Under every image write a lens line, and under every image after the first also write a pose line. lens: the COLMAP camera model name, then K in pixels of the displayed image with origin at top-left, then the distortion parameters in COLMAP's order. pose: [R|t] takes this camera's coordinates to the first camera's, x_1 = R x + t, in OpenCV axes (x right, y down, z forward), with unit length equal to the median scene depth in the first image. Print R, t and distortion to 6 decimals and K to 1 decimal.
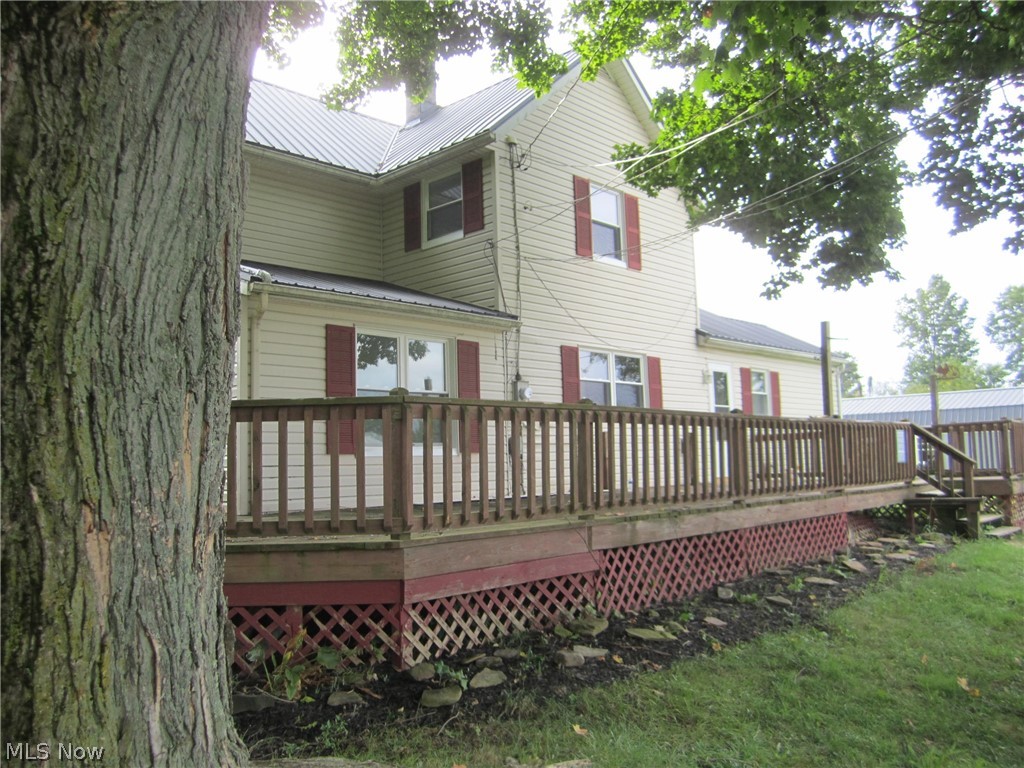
lens RADIAL K [[846.0, 0, 505.6], [0, 846.0, 383.7], [0, 0, 1]] dist [-0.065060, 0.029422]
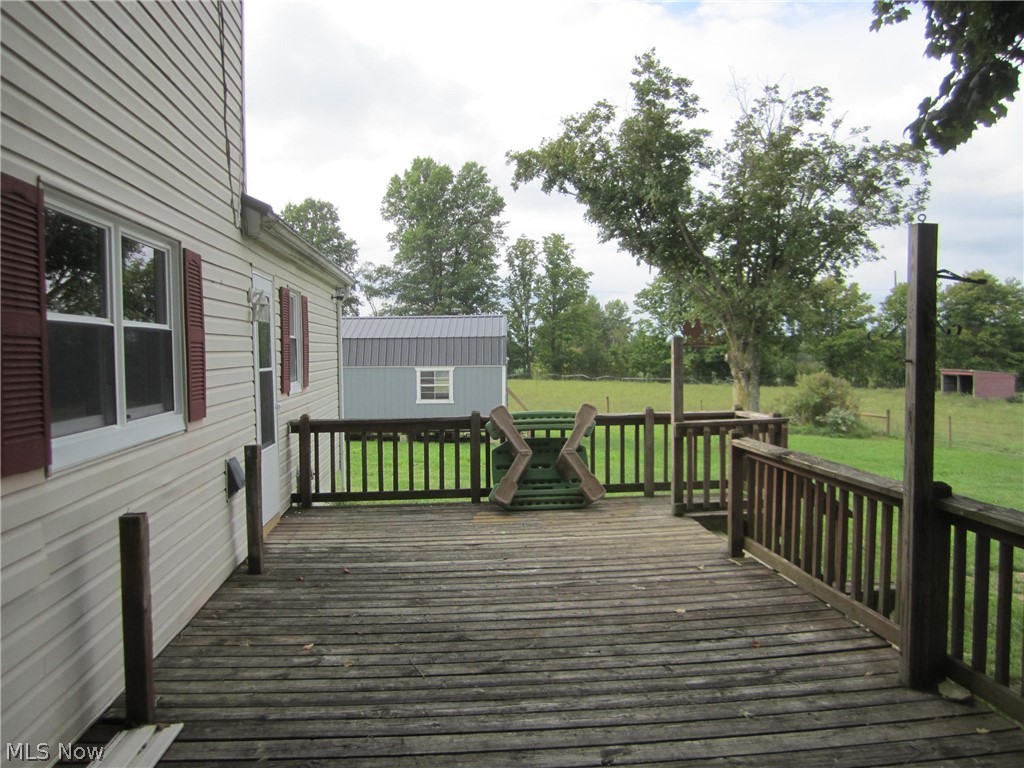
lens RADIAL K [[846.0, 0, 505.6], [0, 846.0, 383.7], [0, 0, 1]] dist [-0.065060, 0.029422]
pose [[0.657441, -0.008529, 0.753458, -0.004103], [-0.079145, 0.993623, 0.080307, -0.015319], [-0.749338, -0.112430, 0.652573, 0.699192]]
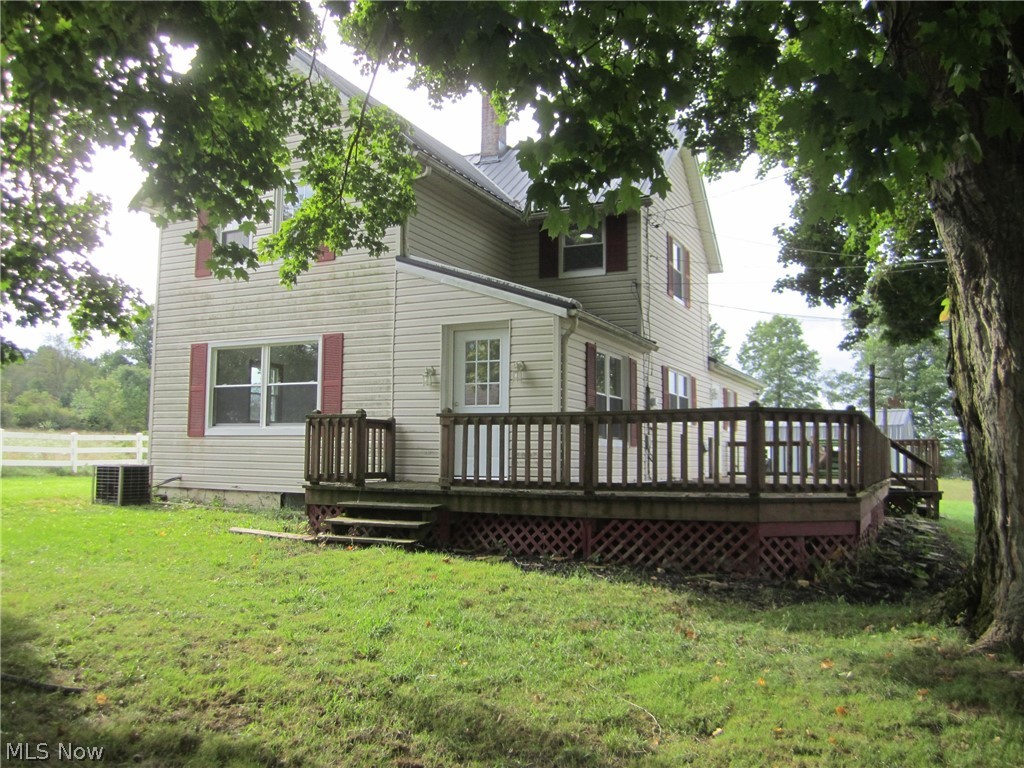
lens RADIAL K [[846.0, 0, 505.6], [0, 846.0, 383.7], [0, 0, 1]] dist [-0.065060, 0.029422]
pose [[0.953285, 0.064767, 0.295049, -0.496456], [-0.065380, 0.997830, -0.007797, 0.007954], [-0.294914, -0.011858, 0.955450, -0.143734]]
